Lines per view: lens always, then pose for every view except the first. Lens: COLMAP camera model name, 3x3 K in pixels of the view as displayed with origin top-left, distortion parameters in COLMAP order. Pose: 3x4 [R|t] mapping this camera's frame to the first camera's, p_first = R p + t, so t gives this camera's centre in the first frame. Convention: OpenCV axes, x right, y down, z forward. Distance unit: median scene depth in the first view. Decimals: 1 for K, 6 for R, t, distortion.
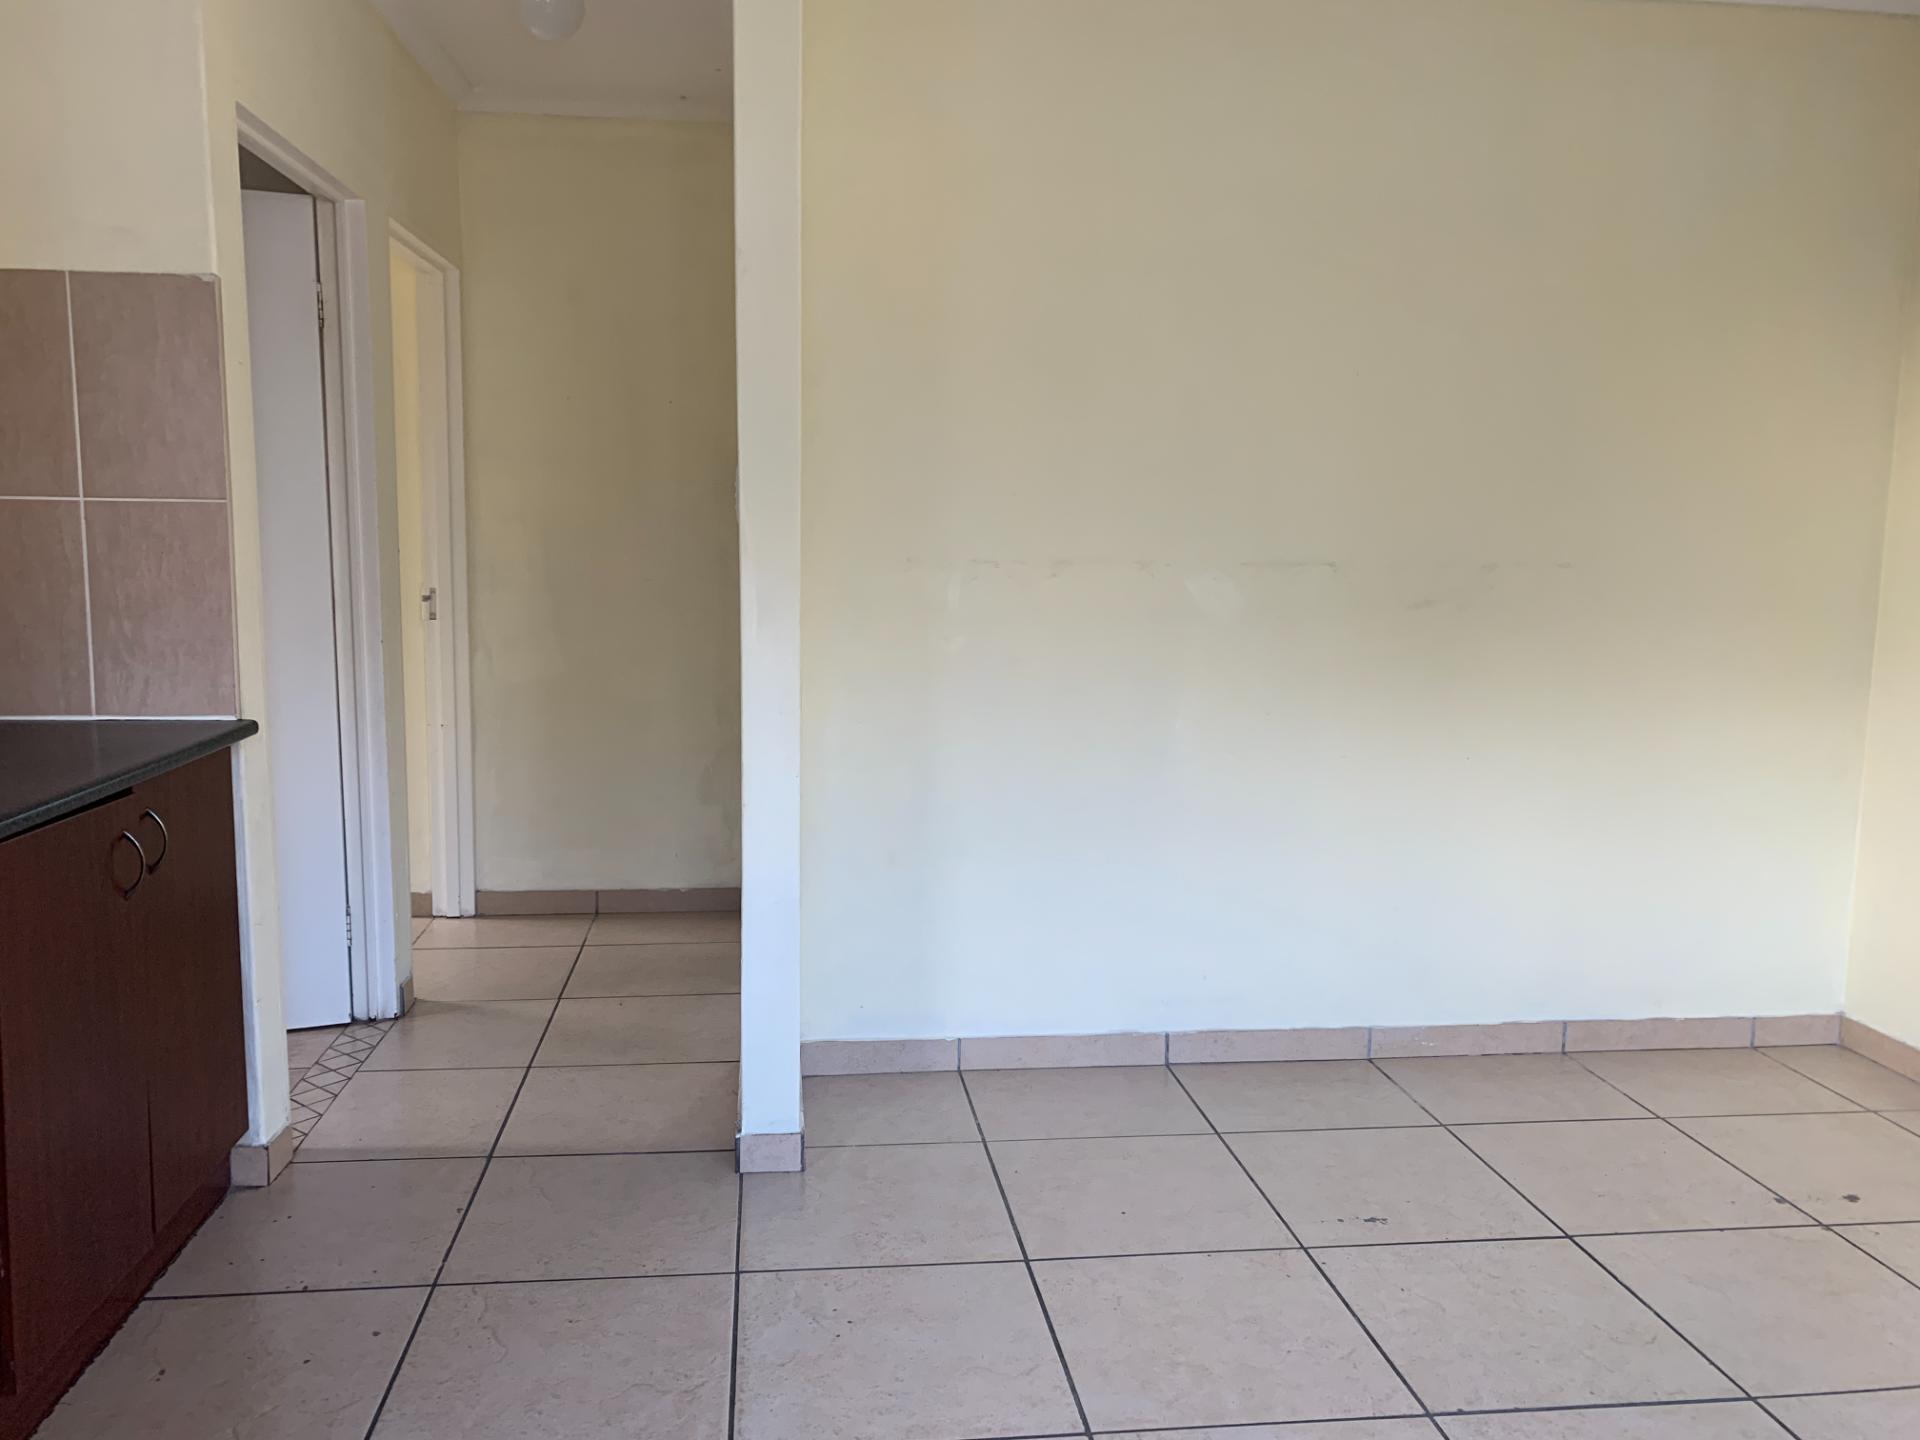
lens RADIAL K [[1466.3, 0, 948.5], [0, 1466.3, 692.3], [0, 0, 1]] dist [0.047769, -0.051830]
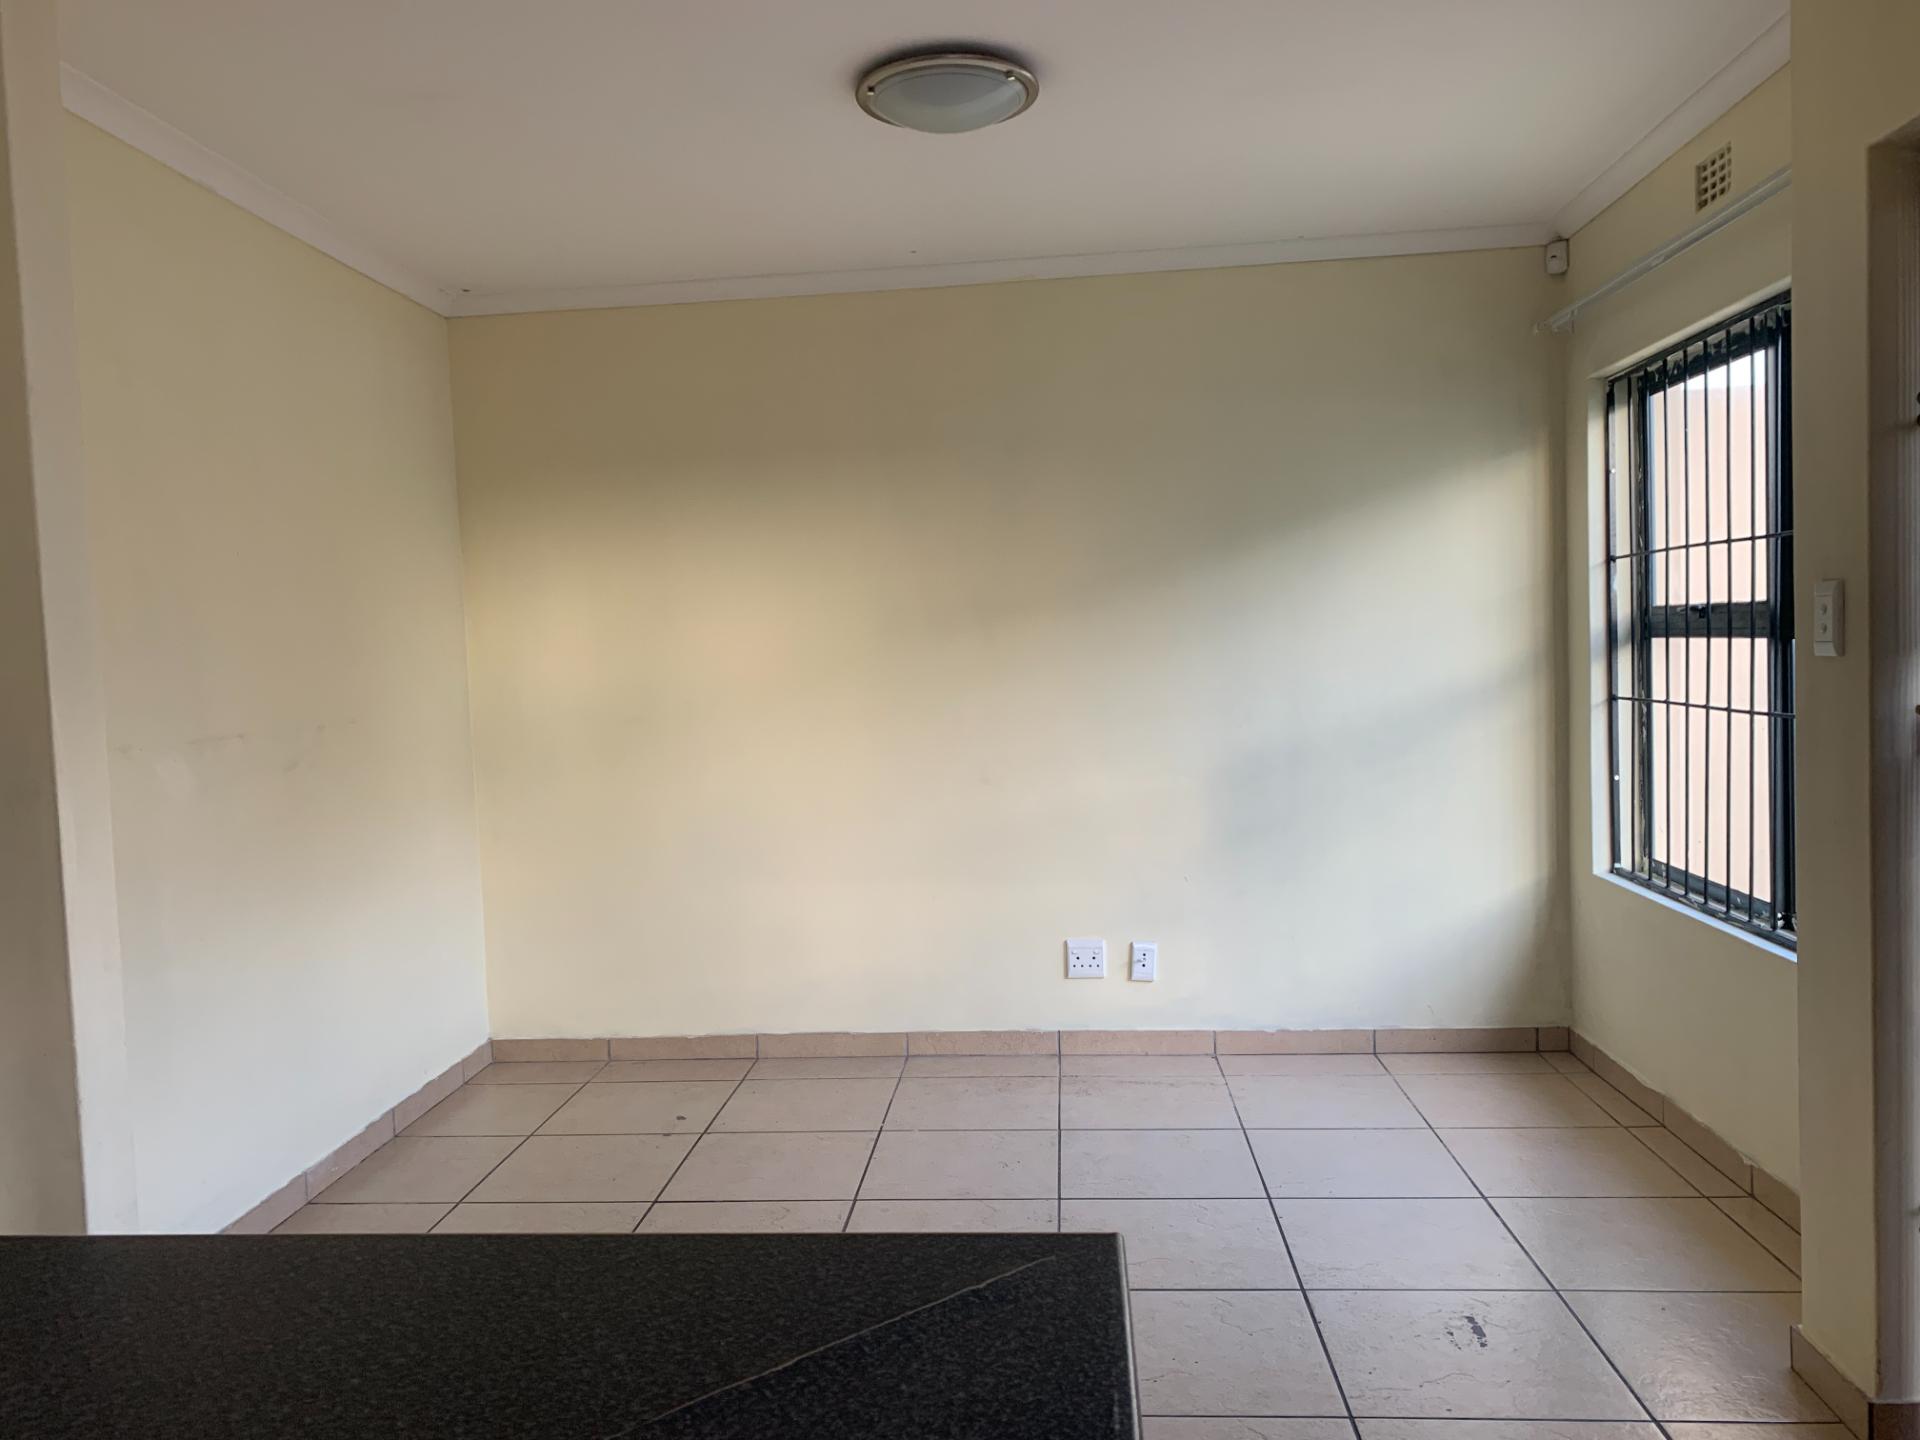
lens RADIAL K [[1466.3, 0, 938.0], [0, 1466.3, 717.9], [0, 0, 1]] dist [0.047769, -0.051830]
pose [[0.198240, -0.071500, 0.977542, -0.674857], [0.146472, 0.988298, 0.042583, -0.074654], [-0.969148, 0.134741, 0.206393, 0.333708]]
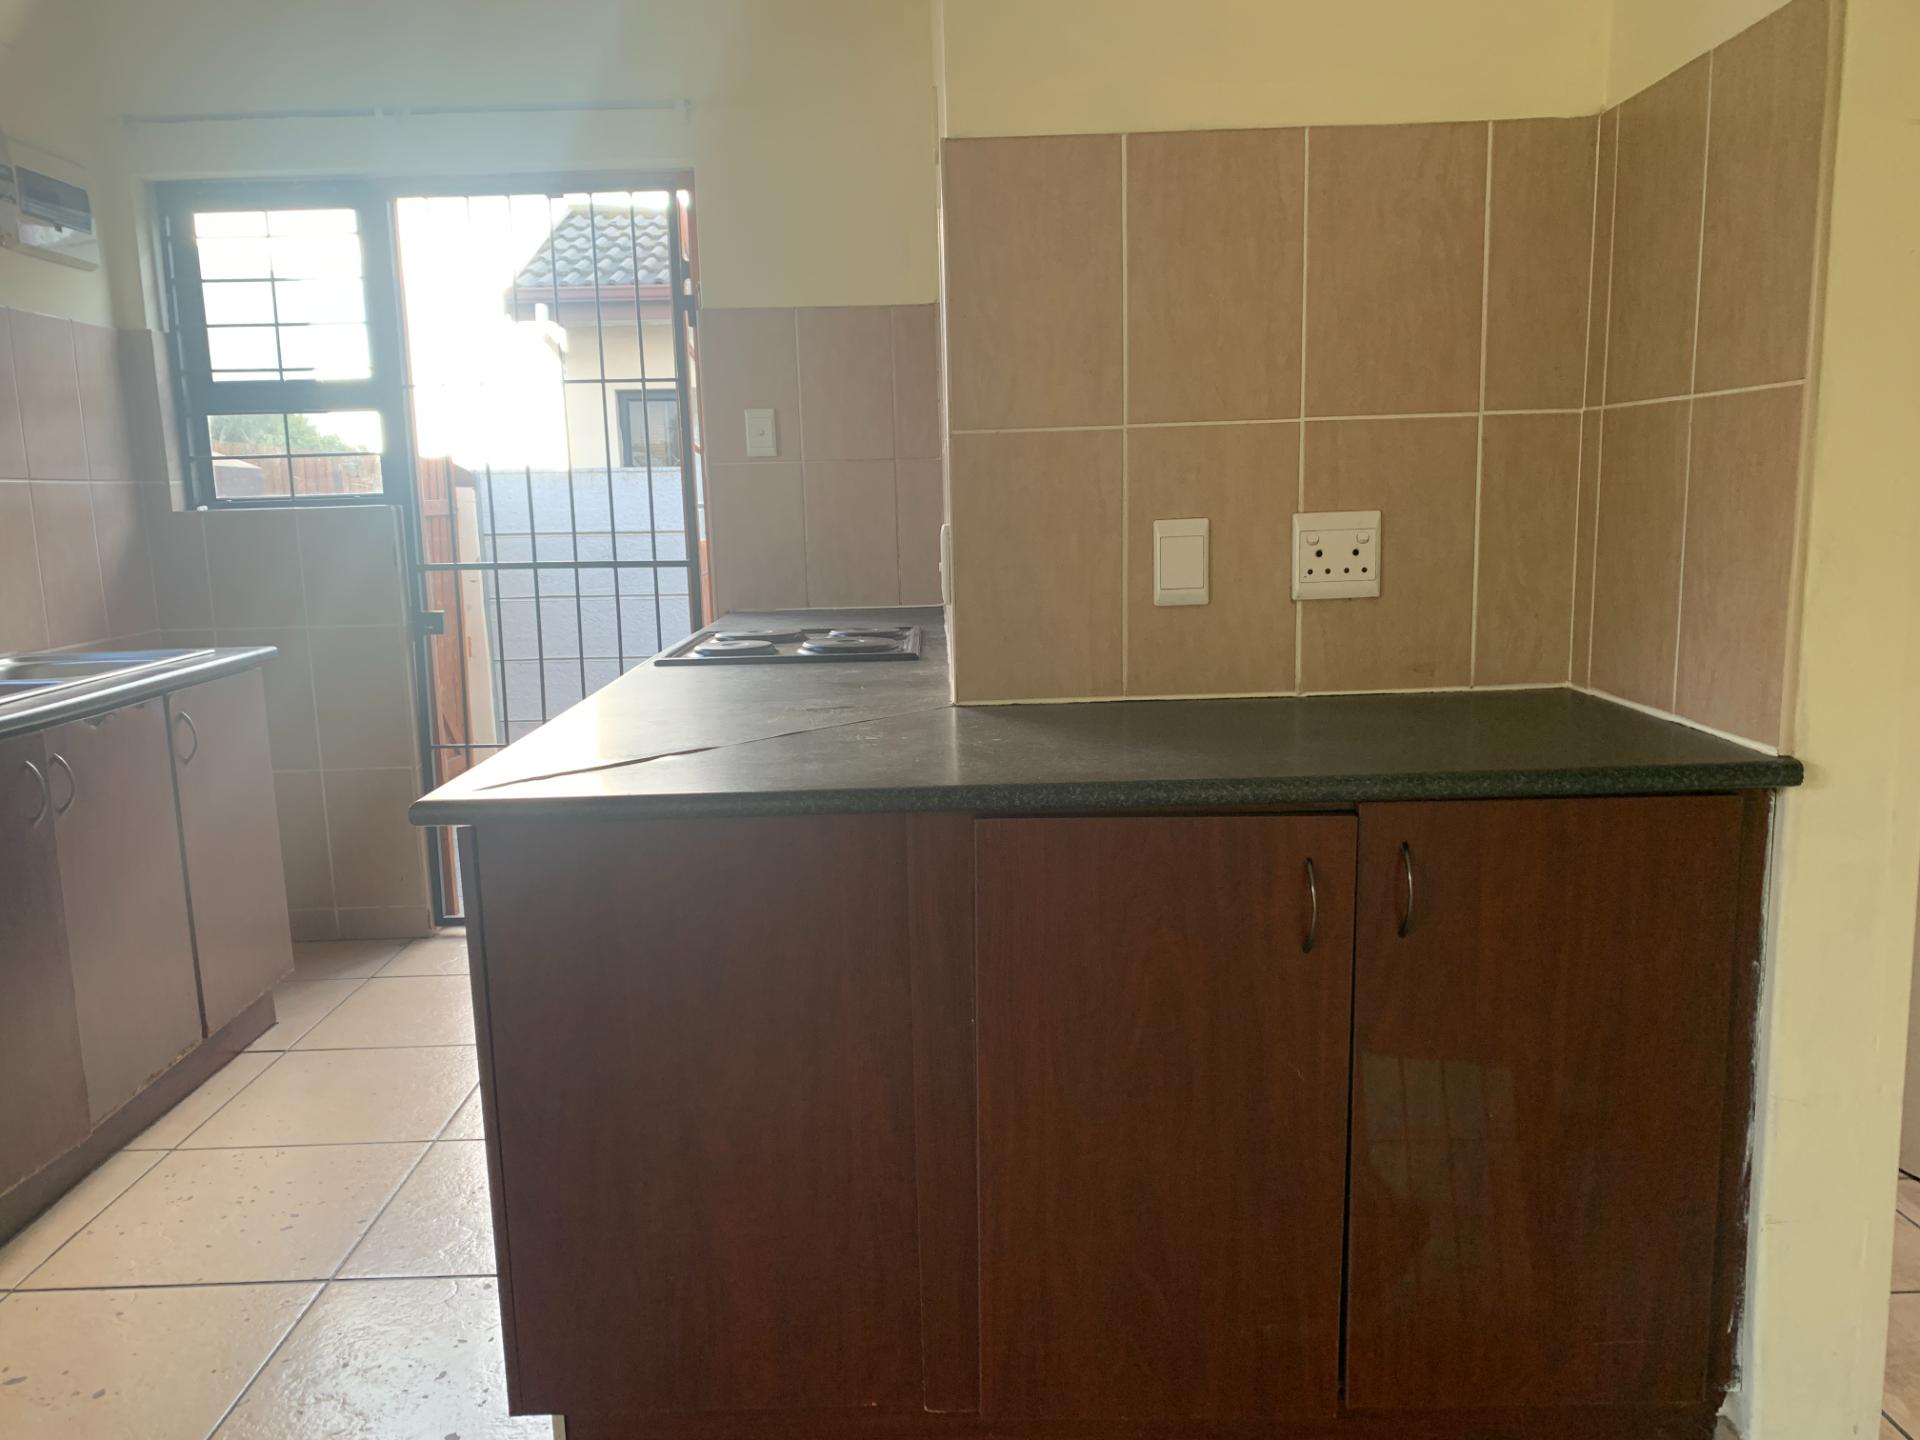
lens RADIAL K [[1466.3, 0, 930.7], [0, 1466.3, 726.8], [0, 0, 1]] dist [0.047769, -0.051830]
pose [[-0.115230, 0.149369, -0.982044, 0.114324], [-0.081144, 0.983910, 0.159174, -0.049472], [0.990019, 0.098028, -0.101255, 0.594791]]
